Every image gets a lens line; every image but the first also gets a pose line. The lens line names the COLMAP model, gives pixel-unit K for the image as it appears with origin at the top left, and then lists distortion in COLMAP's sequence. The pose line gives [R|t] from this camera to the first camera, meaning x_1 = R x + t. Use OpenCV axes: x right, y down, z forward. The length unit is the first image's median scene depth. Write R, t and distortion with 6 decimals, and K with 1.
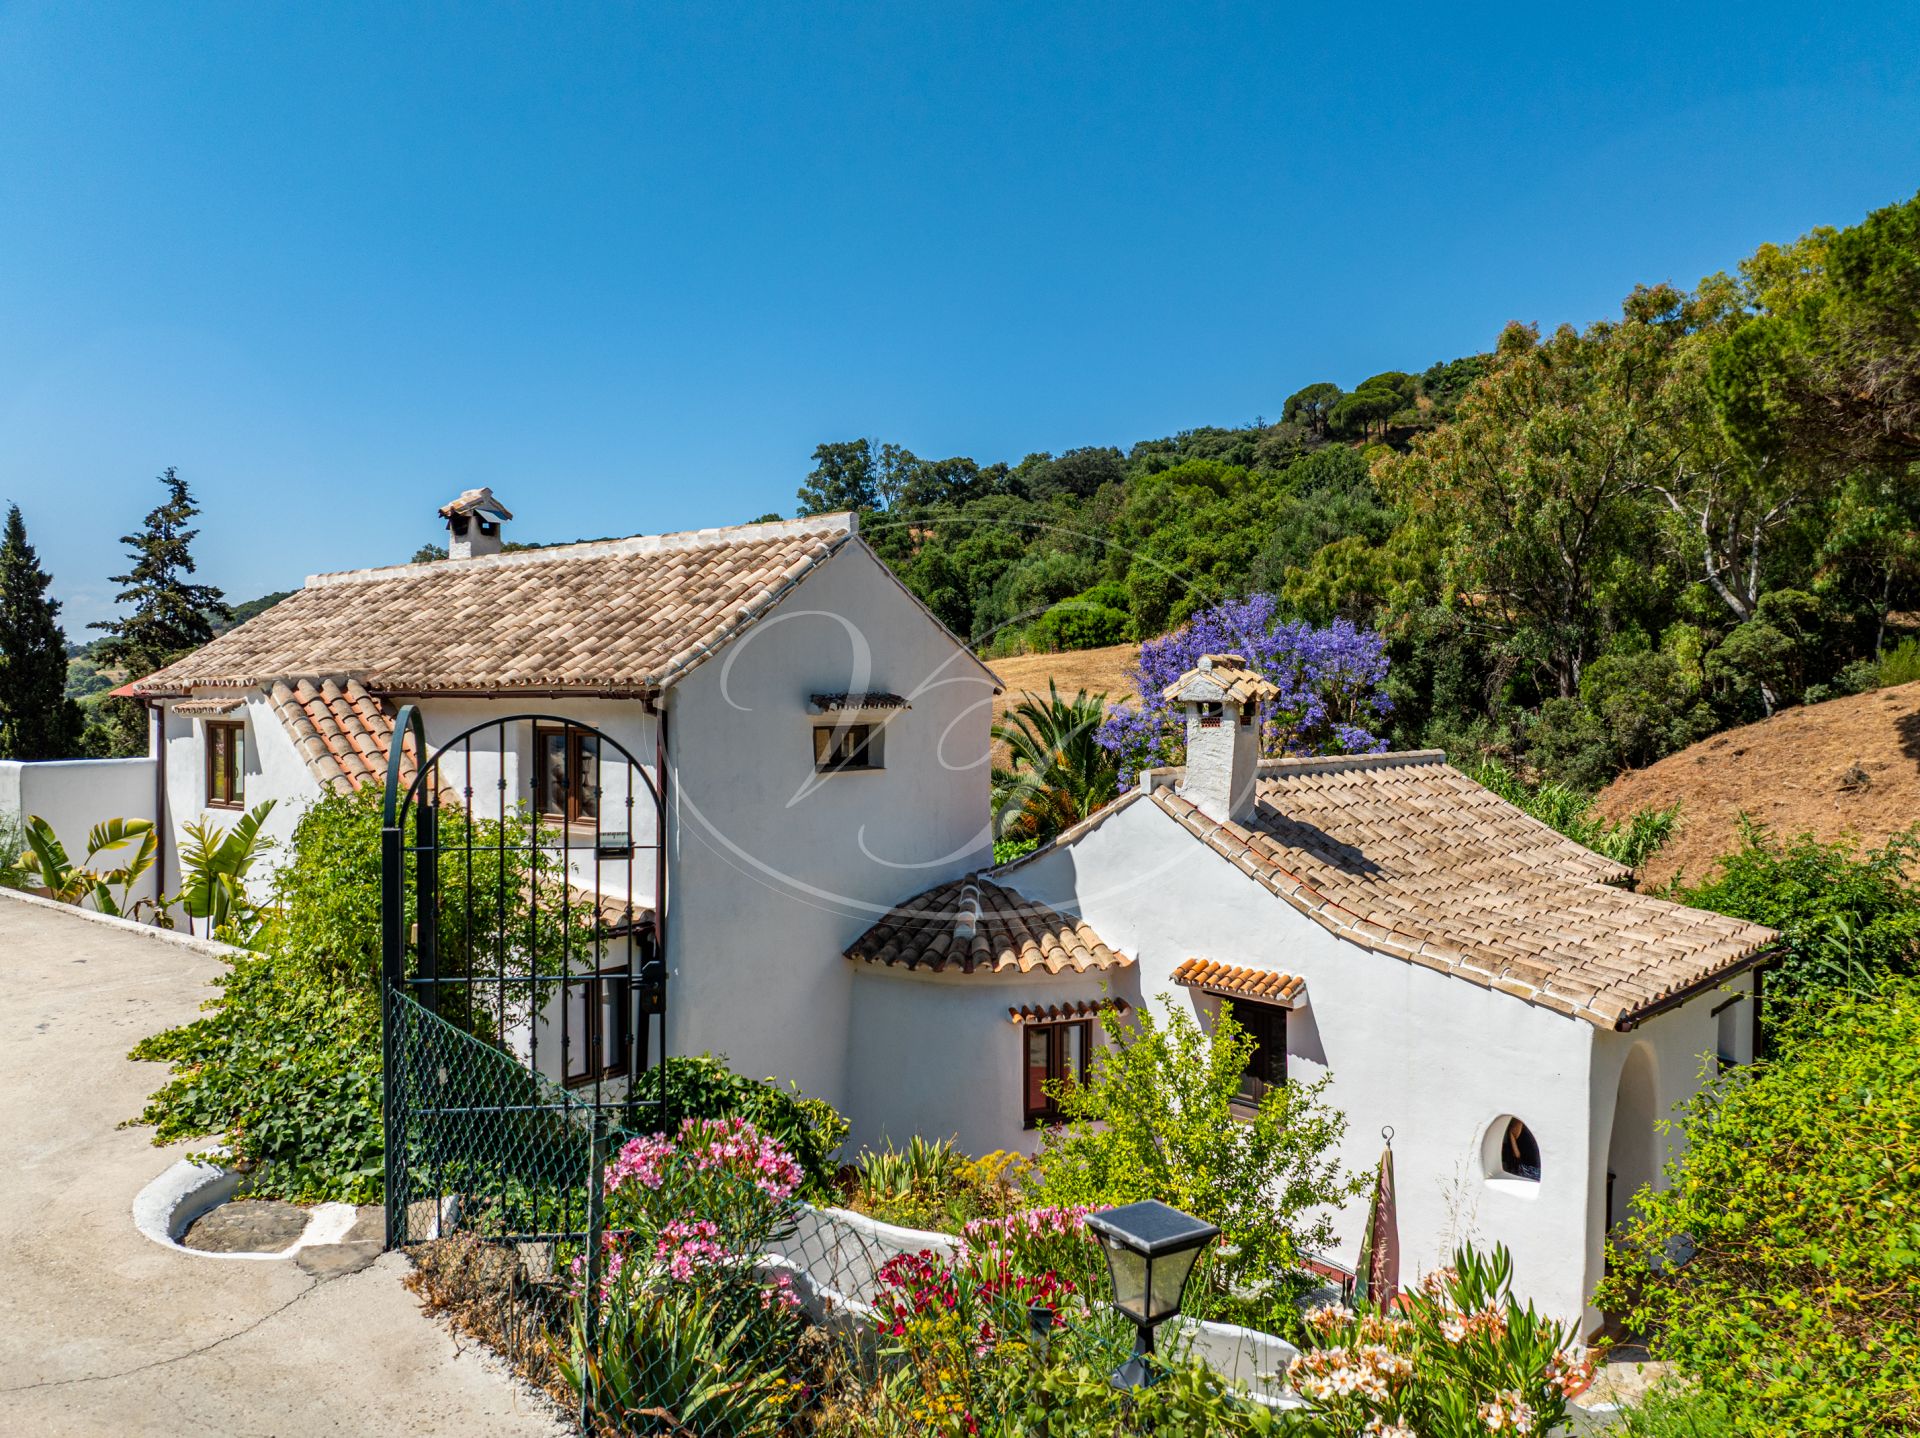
lens RADIAL K [[1413.0, 0, 960.5], [0, 1413.0, 710.0], [0, 0, 1]] dist [-0.046152, 0.022723]
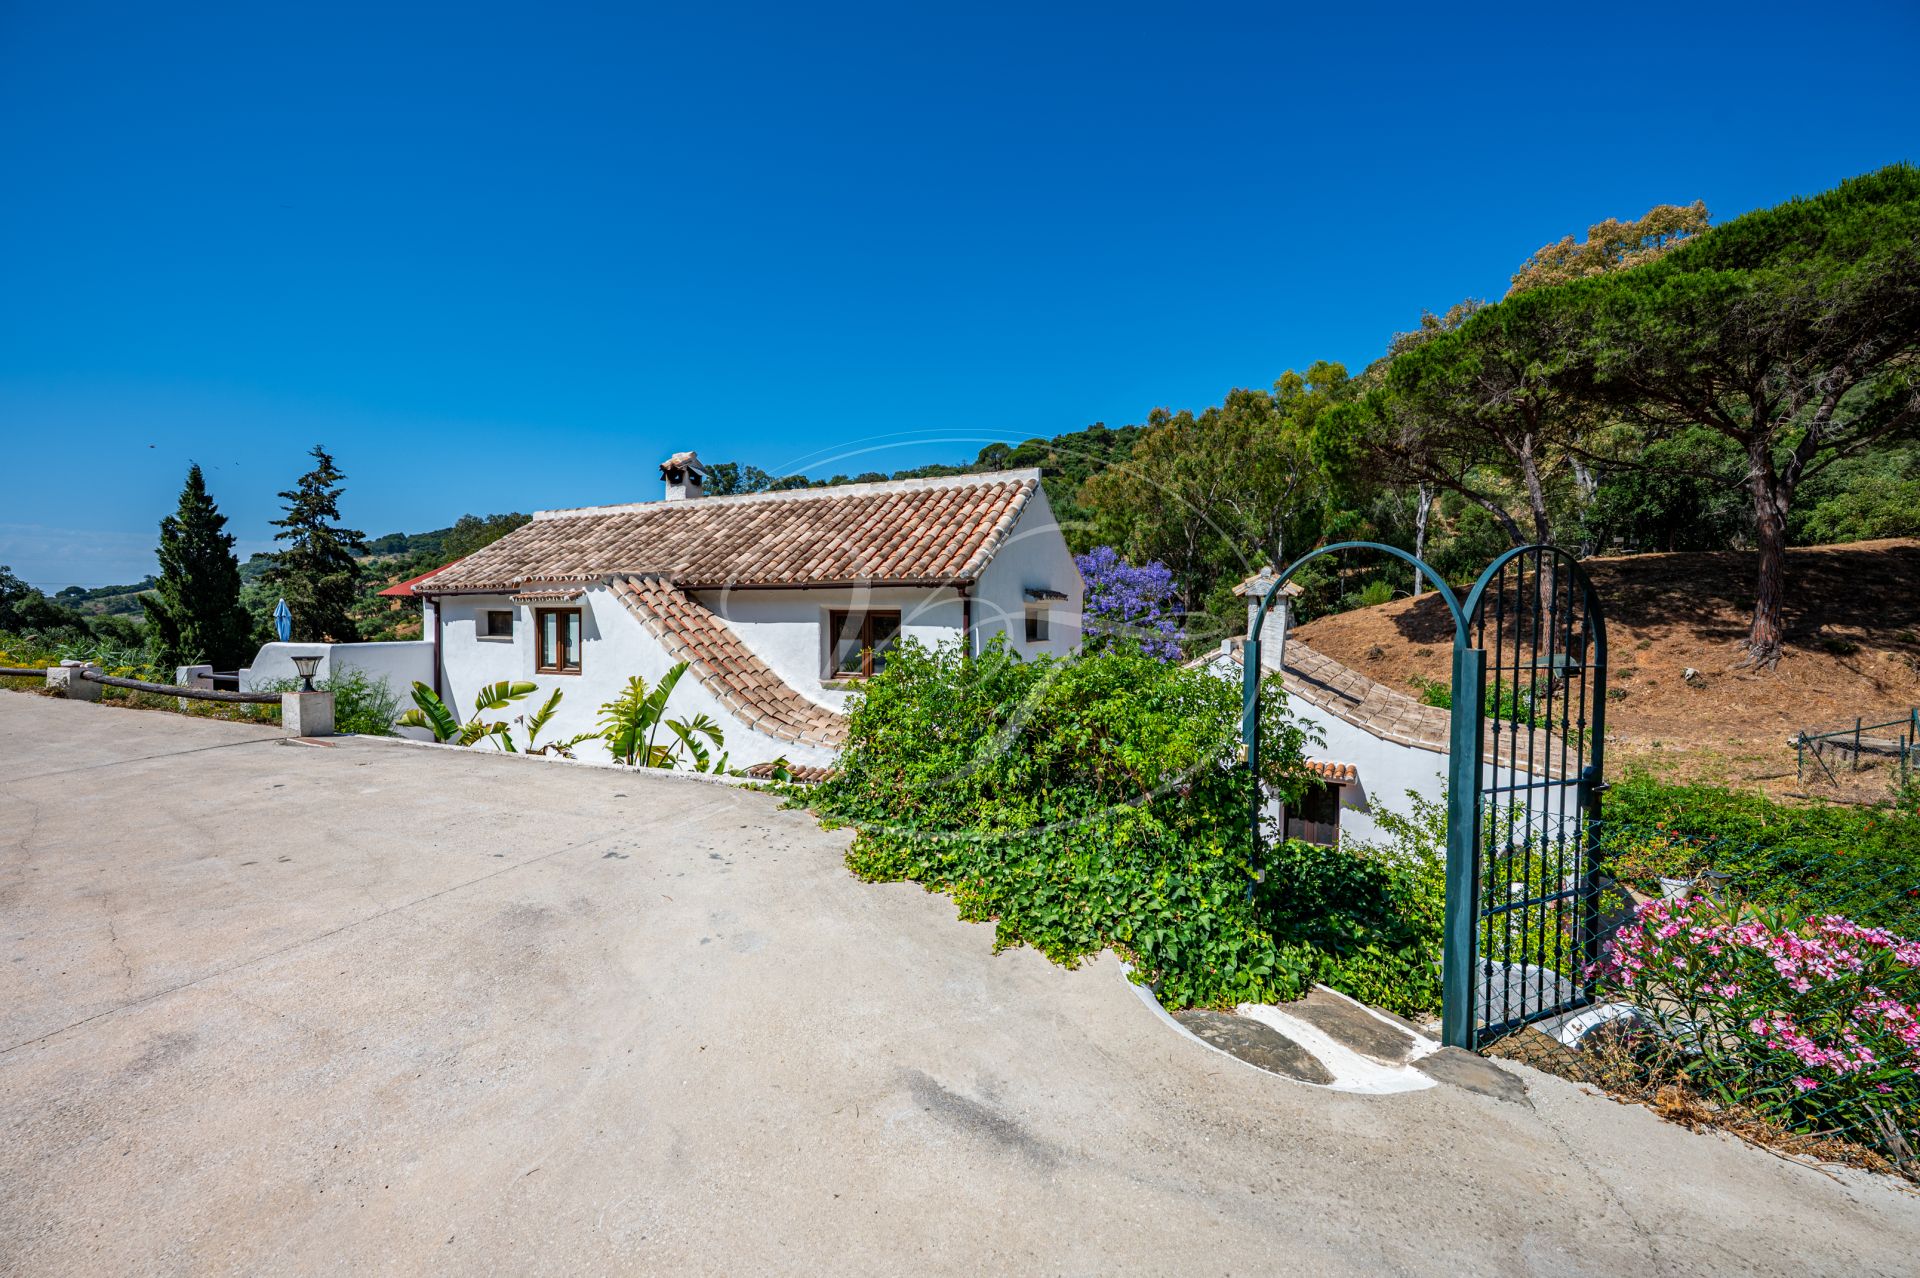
lens RADIAL K [[788.5, 0, 960.4], [0, 788.5, 646.8], [0, 0, 1]] dist [-0.000595, -0.000100]
pose [[0.973842, -0.006425, 0.227134, -0.174569], [-0.000042, 0.999595, 0.028456, 0.012763], [-0.227224, -0.027721, 0.973448, 0.100423]]
